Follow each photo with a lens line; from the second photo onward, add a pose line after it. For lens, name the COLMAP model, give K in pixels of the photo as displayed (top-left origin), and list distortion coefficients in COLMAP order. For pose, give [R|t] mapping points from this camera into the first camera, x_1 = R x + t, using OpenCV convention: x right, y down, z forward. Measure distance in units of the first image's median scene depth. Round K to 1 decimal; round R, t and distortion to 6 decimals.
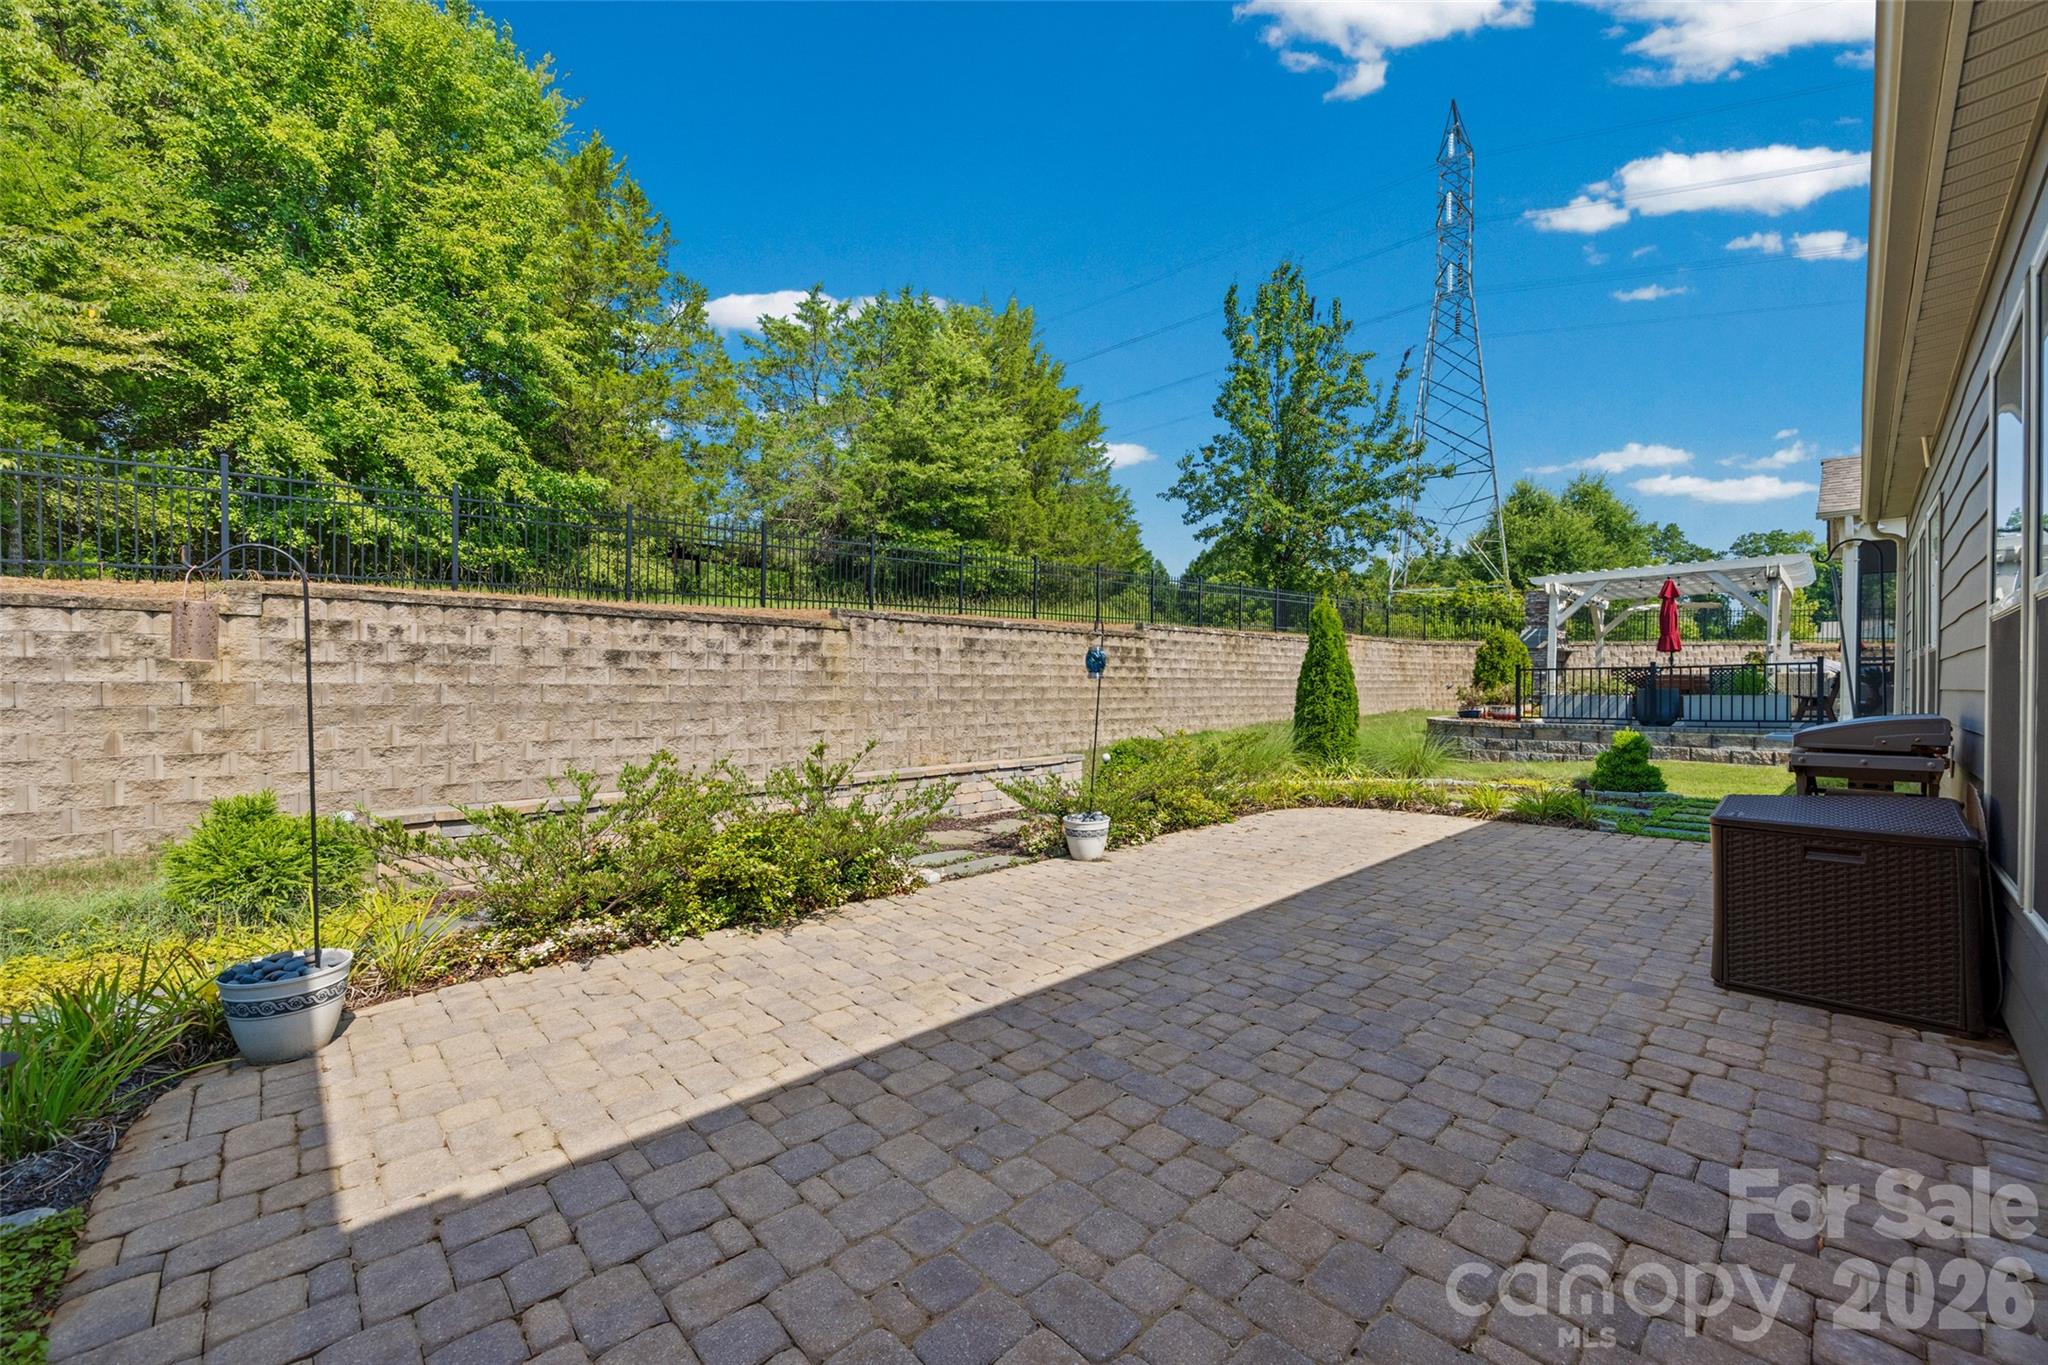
lens RADIAL K [[808.0, 0, 1026.0], [0, 808.0, 688.5], [0, 0, 1]] dist [-0.000299, -0.000187]
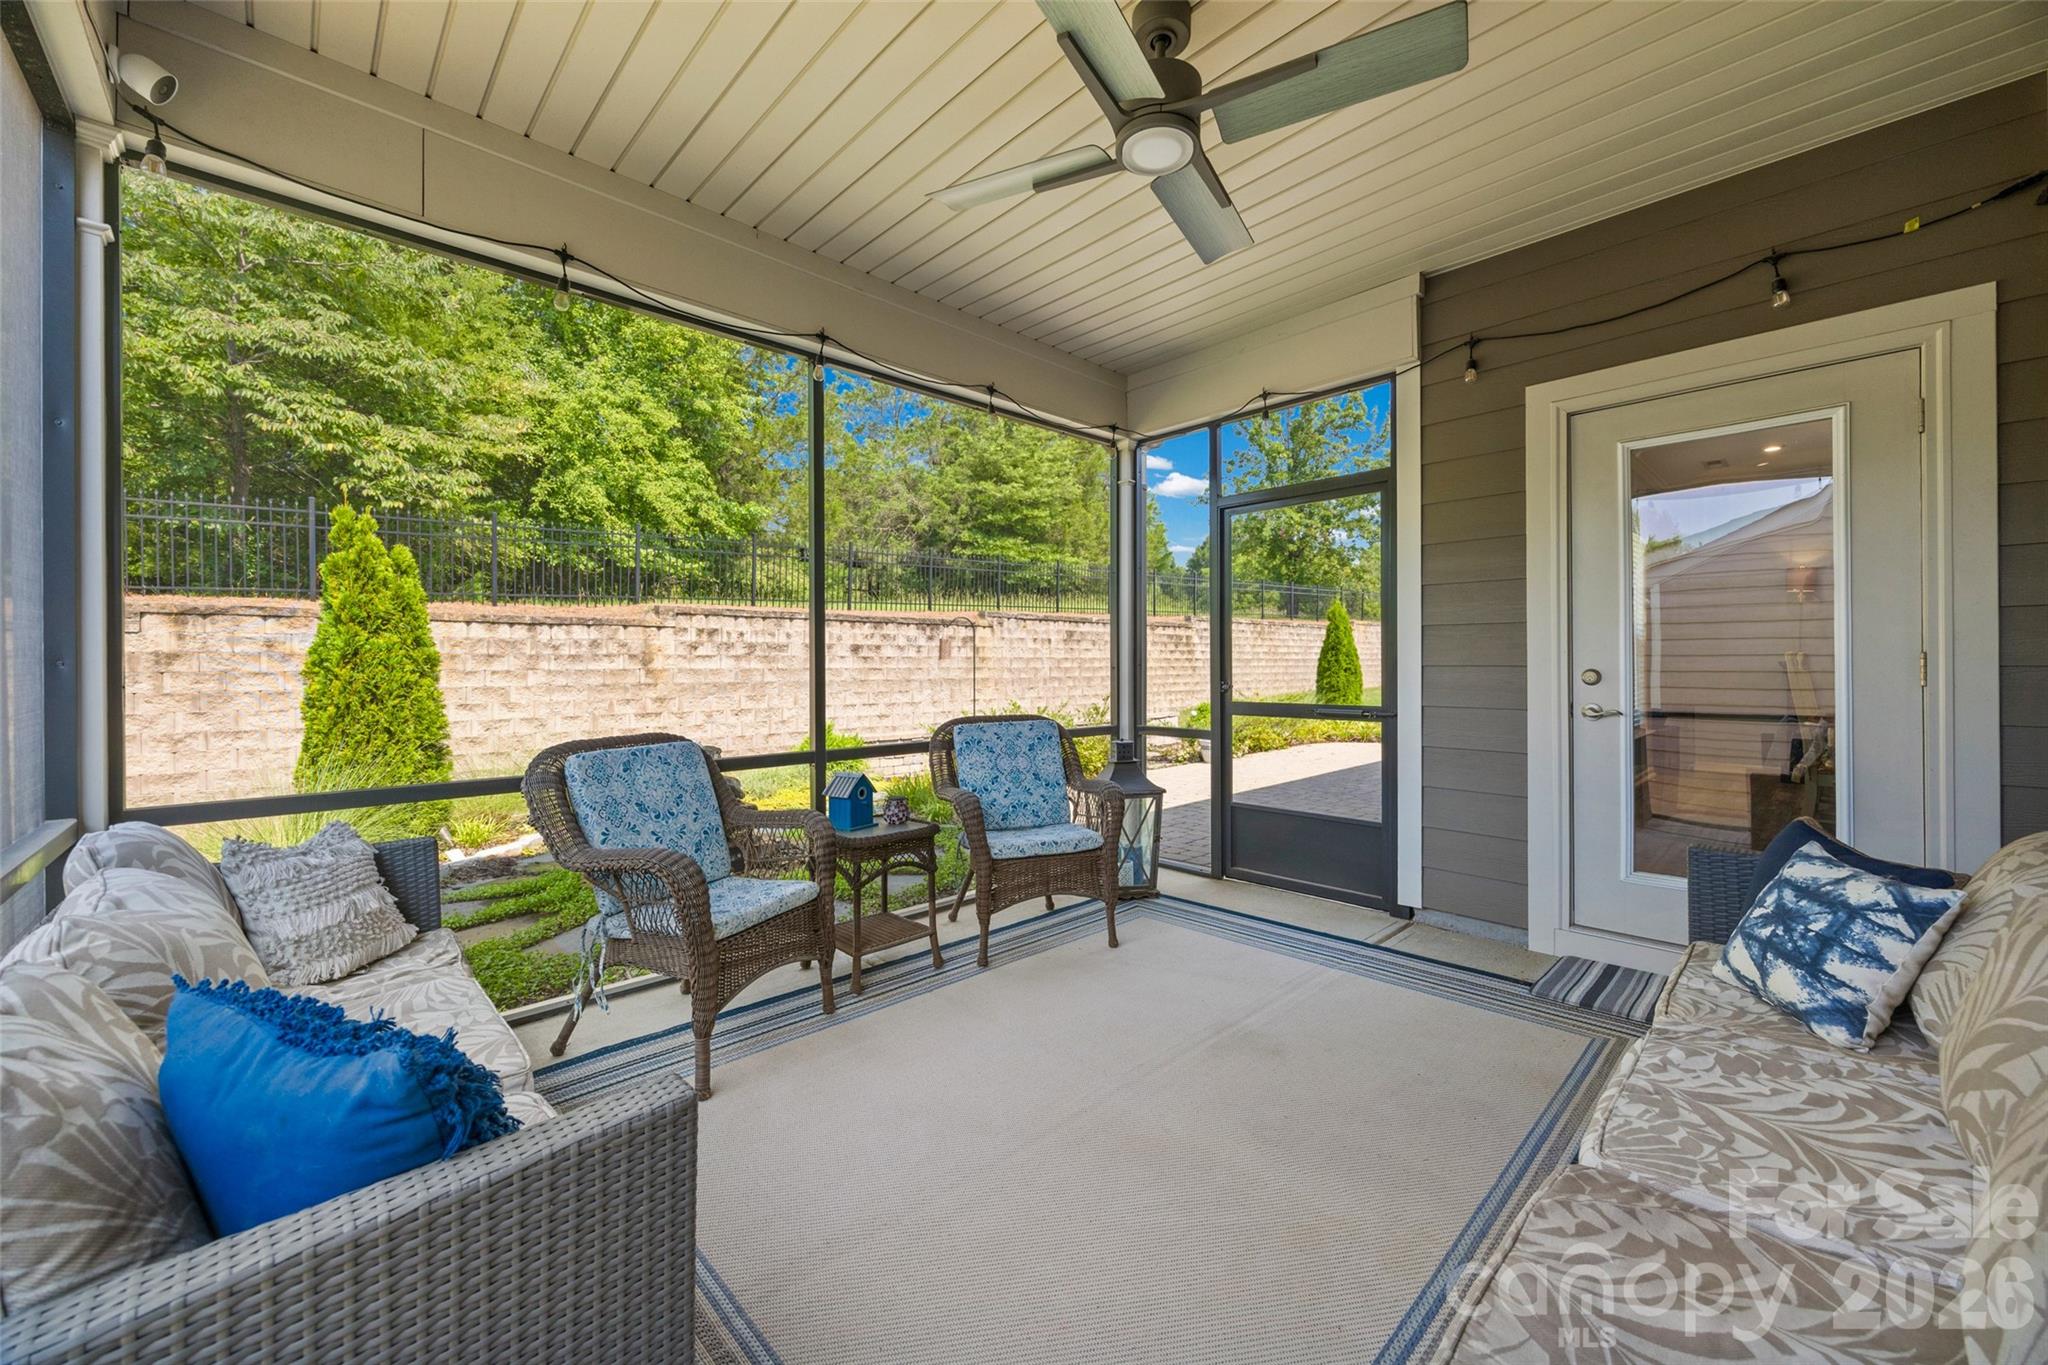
lens RADIAL K [[791.8, 0, 1025.8], [0, 791.8, 664.3], [0, 0, 1]] dist [0.000077, -0.000093]
pose [[0.999941, -0.008994, -0.006060, -0.148208], [0.008965, 0.999949, -0.004720, -0.001260], [0.006103, 0.004666, 0.999970, -0.341752]]
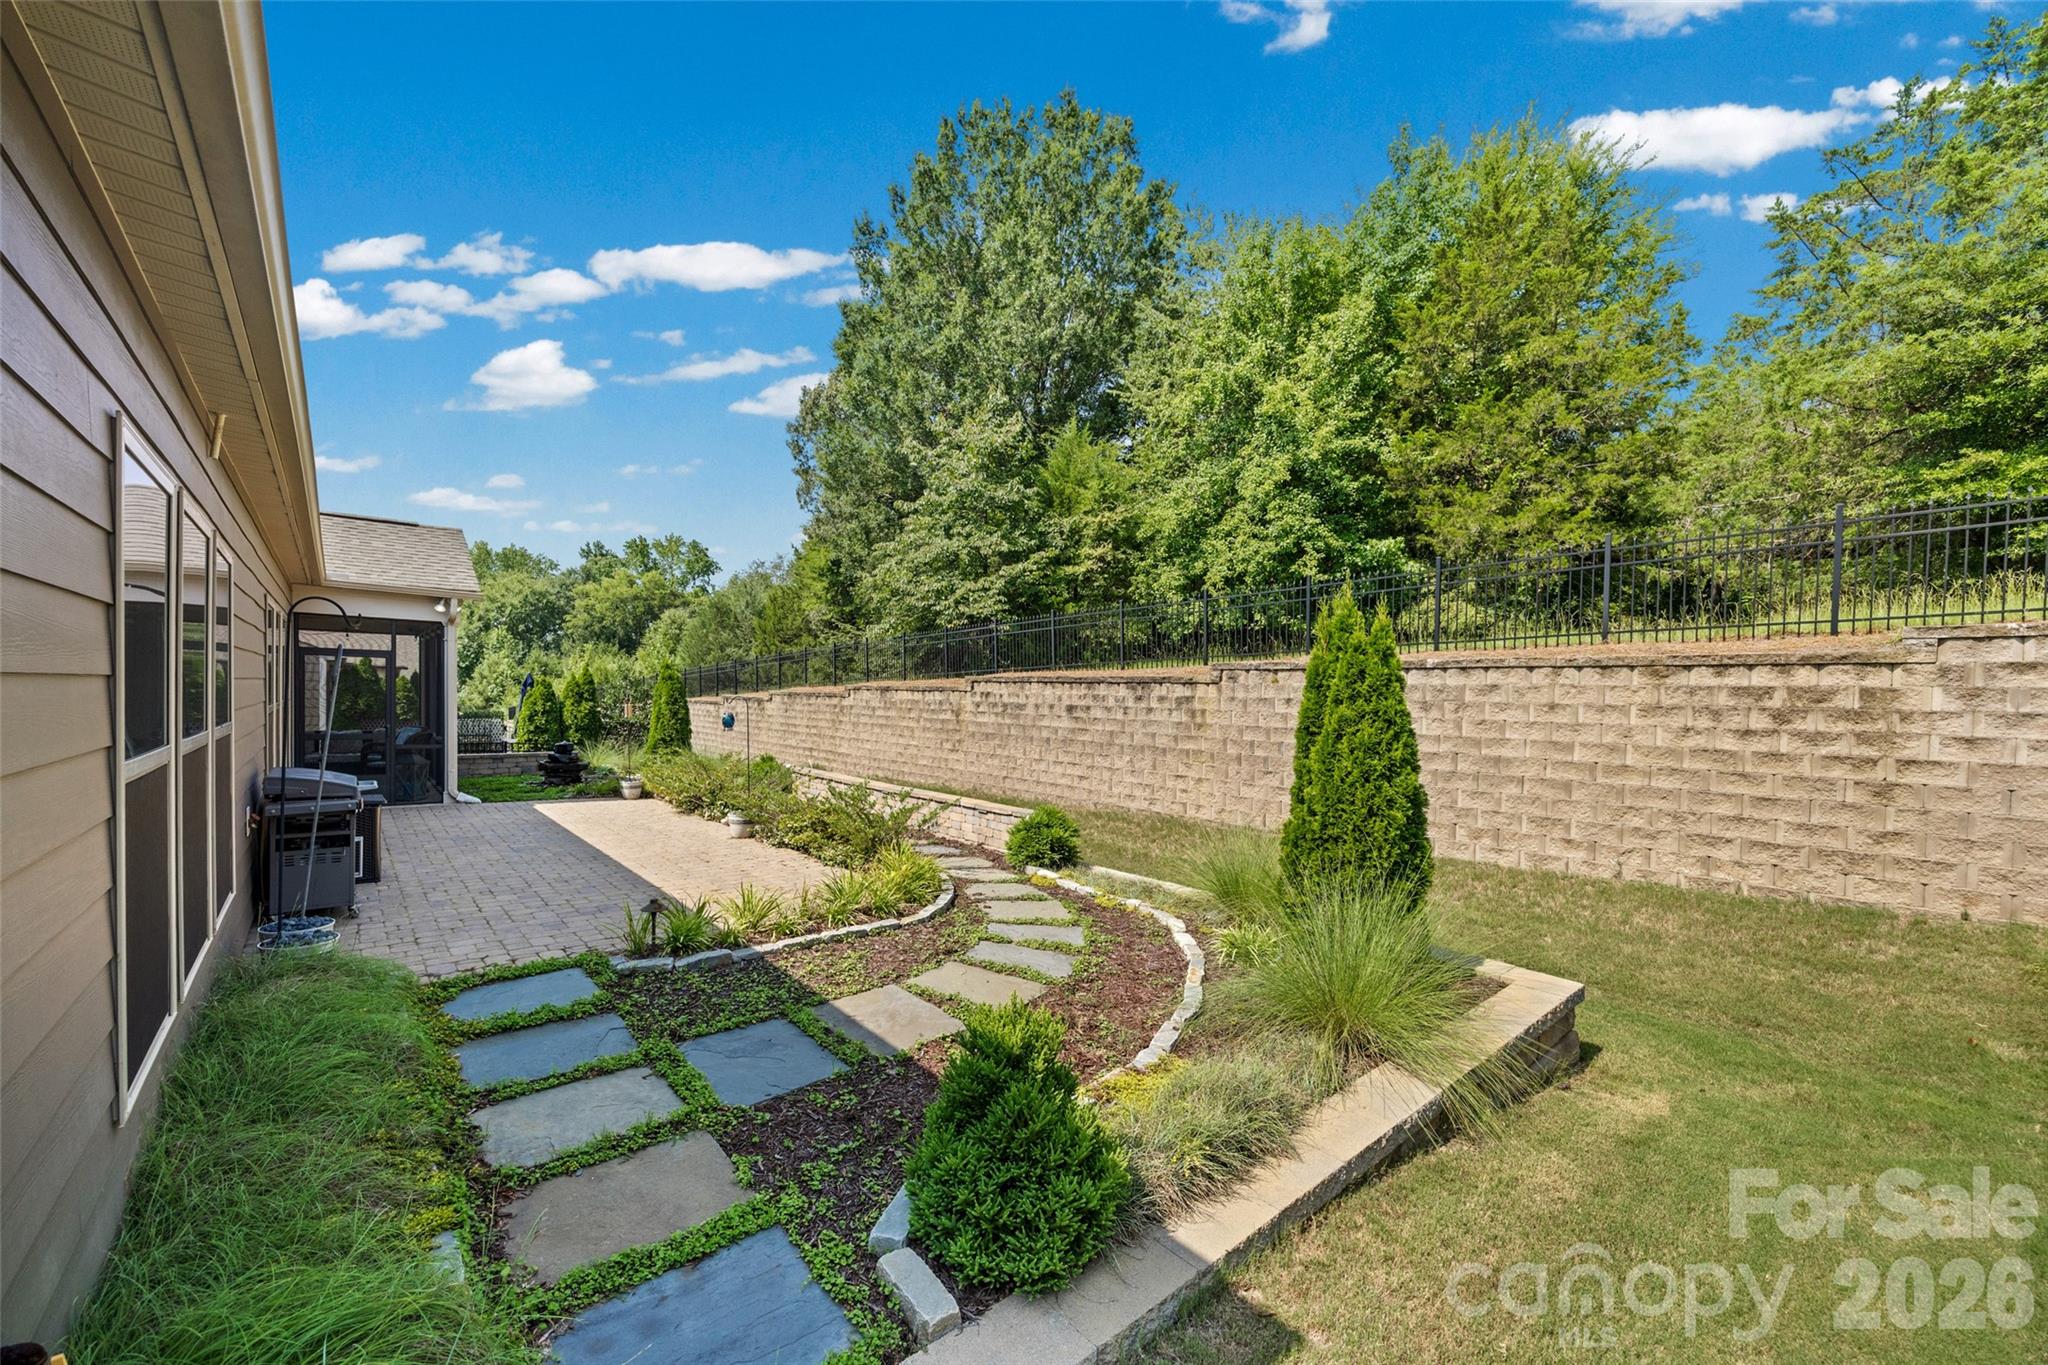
lens RADIAL K [[808.0, 0, 1026.0], [0, 808.0, 688.5], [0, 0, 1]] dist [-0.000299, -0.000187]
pose [[-0.060784, -0.014682, -0.998043, 0.797969], [-0.027620, 0.999534, -0.013022, -0.043589], [0.997769, 0.026774, -0.061161, 0.784421]]
